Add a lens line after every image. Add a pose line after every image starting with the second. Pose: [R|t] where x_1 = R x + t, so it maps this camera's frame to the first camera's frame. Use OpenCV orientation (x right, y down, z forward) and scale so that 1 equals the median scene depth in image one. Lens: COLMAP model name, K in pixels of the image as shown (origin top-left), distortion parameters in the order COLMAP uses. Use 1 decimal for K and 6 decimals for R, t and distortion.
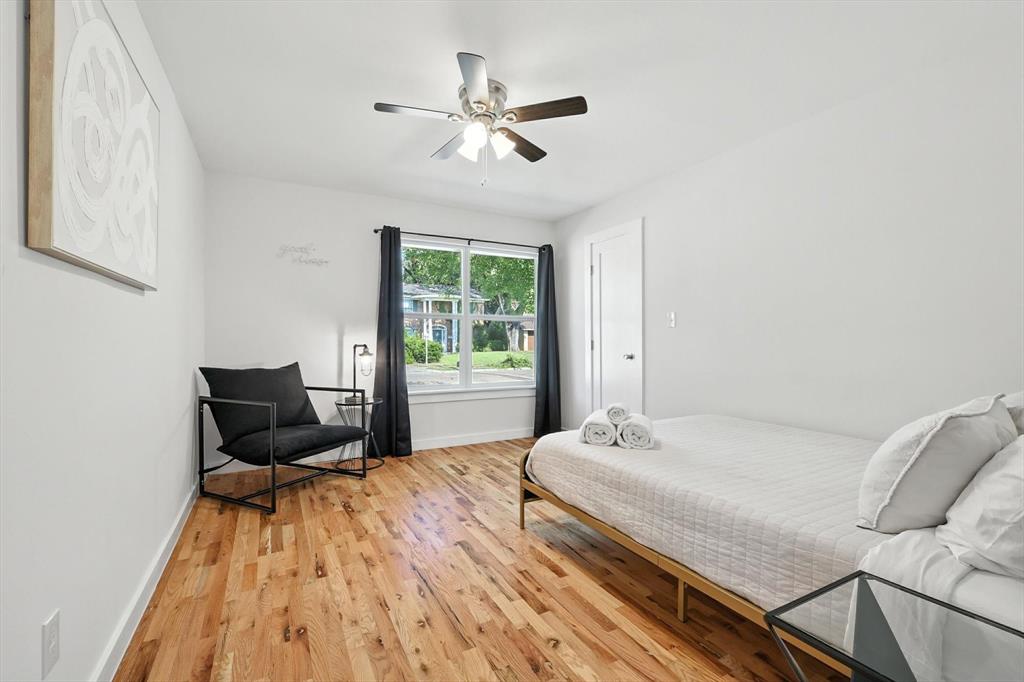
lens RADIAL K [[449.4, 0, 511.6], [0, 449.4, 337.6], [0, 0, 1]] dist [-0.001497, 0.000216]
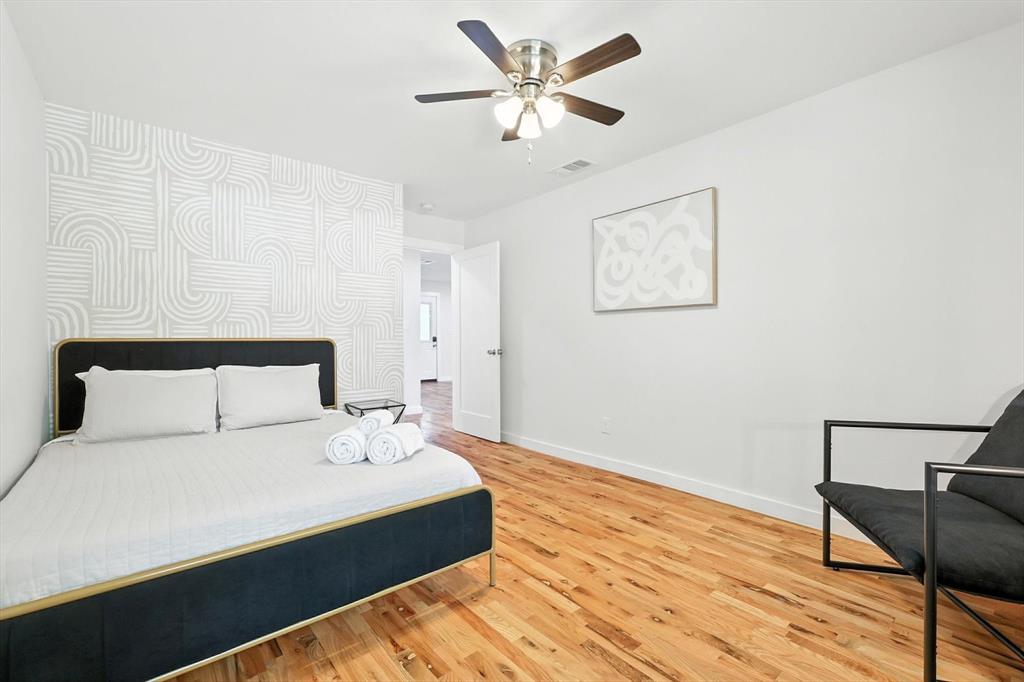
lens RADIAL K [[449.4, 0, 511.6], [0, 449.4, 336.9], [0, 0, 1]] dist [-0.001497, 0.000216]
pose [[-0.980179, 0.007184, -0.197983, 0.145219], [0.007196, 0.999974, 0.000663, 0.003311], [0.197982, -0.000775, -0.980205, 1.809843]]
